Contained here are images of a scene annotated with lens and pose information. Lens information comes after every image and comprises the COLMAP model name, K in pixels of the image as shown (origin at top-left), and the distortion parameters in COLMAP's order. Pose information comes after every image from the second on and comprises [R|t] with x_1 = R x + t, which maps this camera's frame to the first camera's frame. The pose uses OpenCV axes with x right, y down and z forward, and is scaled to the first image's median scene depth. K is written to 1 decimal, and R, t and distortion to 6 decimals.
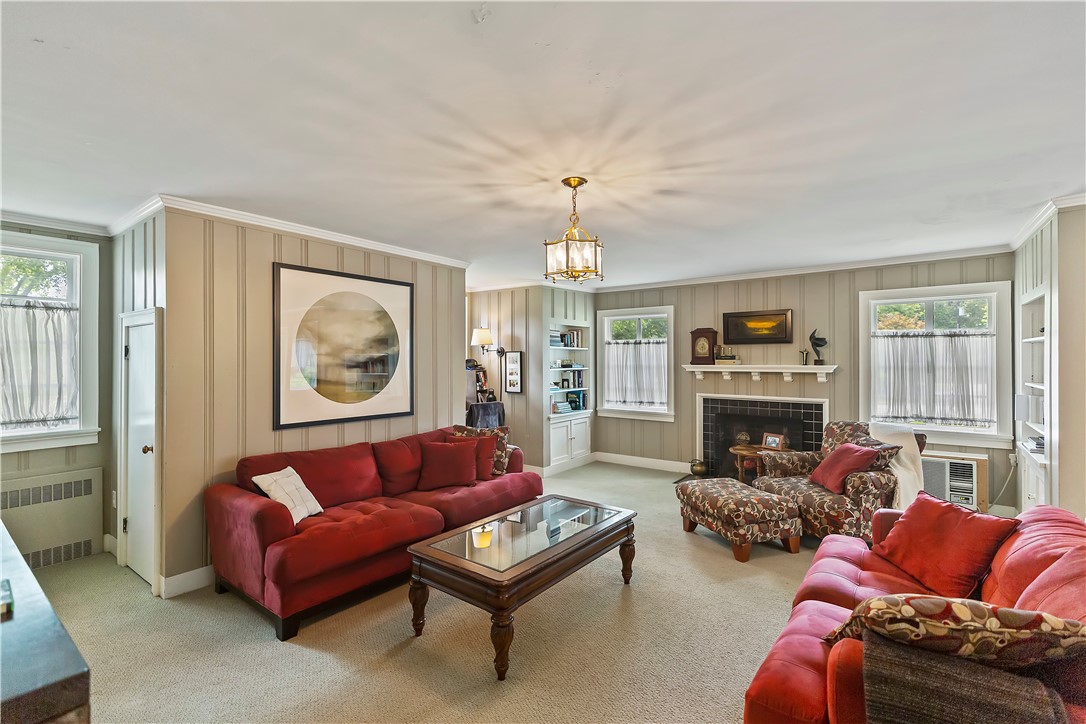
lens RADIAL K [[490.9, 0, 539.5], [0, 490.9, 356.0], [0, 0, 1]] dist [0.003499, 0.000220]
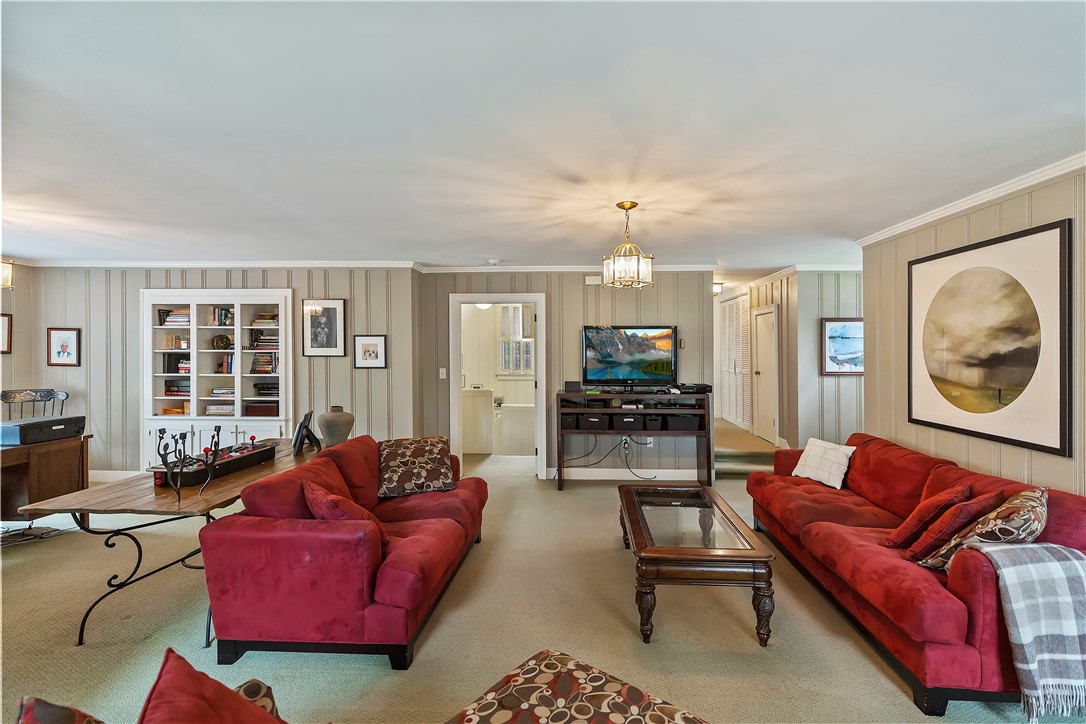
lens RADIAL K [[490.9, 0, 543.3], [0, 490.9, 354.3], [0, 0, 1]] dist [0.003499, 0.000220]
pose [[-0.838262, 0.001011, -0.545266, 0.607092], [-0.000603, 0.999996, 0.002782, 0.003725], [0.545267, 0.002661, -0.838258, 1.285111]]
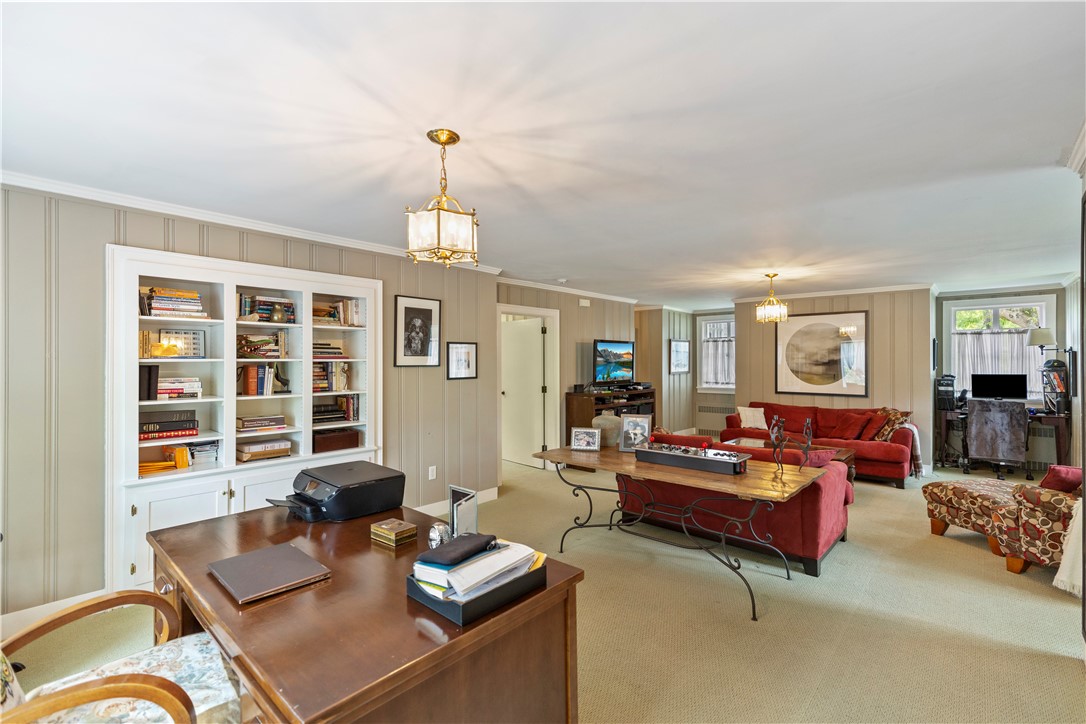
lens RADIAL K [[490.9, 0, 541.9], [0, 490.9, 361.3], [0, 0, 1]] dist [0.003499, 0.000220]
pose [[-0.098698, 0.000799, -0.995117, 1.505394], [0.006026, 0.999982, 0.000205, 0.003363], [0.995099, -0.005977, -0.098701, 0.174049]]
